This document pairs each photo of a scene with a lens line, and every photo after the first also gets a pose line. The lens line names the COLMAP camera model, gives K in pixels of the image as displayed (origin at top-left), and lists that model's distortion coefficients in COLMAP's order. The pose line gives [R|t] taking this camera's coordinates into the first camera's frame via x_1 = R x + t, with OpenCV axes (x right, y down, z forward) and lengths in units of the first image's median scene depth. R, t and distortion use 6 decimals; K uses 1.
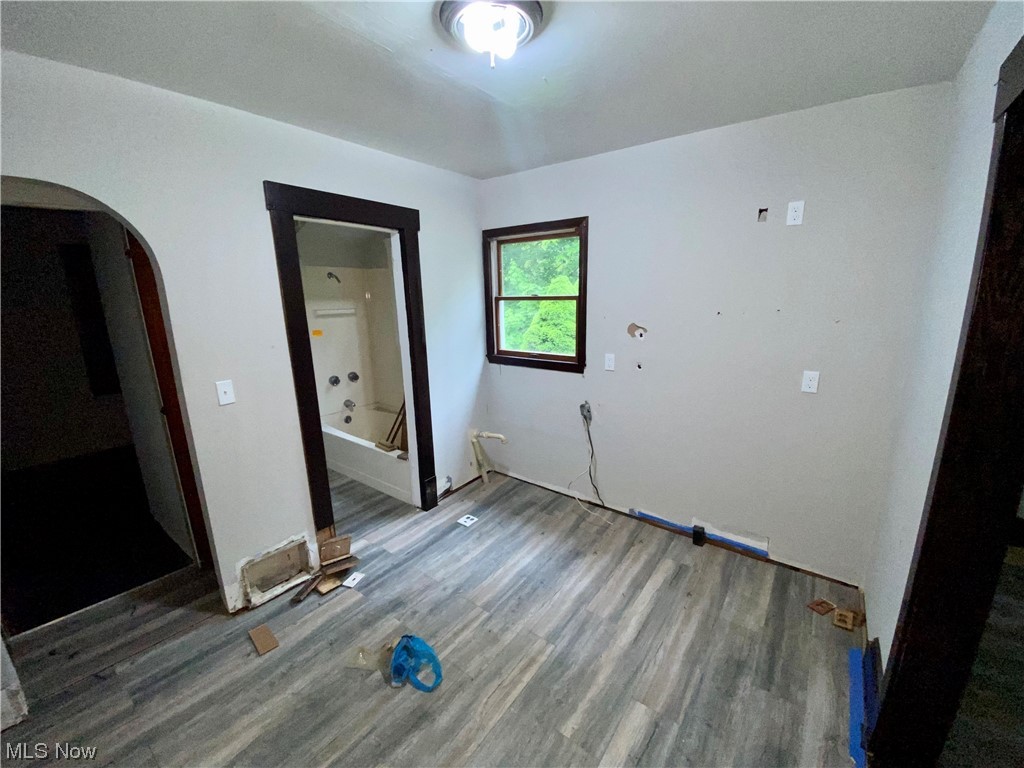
lens RADIAL K [[416.2, 0, 512.0], [0, 416.2, 384.0], [0, 0, 1]] dist [-0.001037, -0.000130]
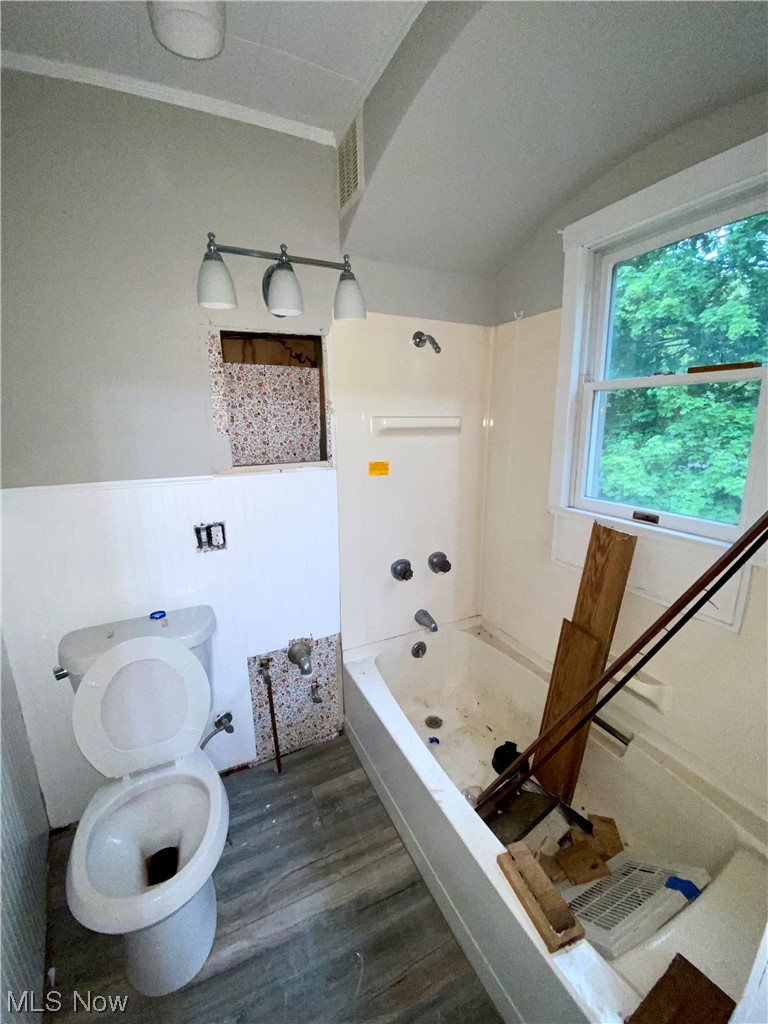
lens RADIAL K [[416.2, 0, 384.0], [0, 416.2, 512.0], [0, 0, 1]] dist [-0.001037, -0.000130]
pose [[0.893281, 0.111568, -0.435432, -0.224693], [-0.108824, 0.993567, 0.031326, -0.077499], [0.436126, 0.019403, 0.899677, 0.514159]]
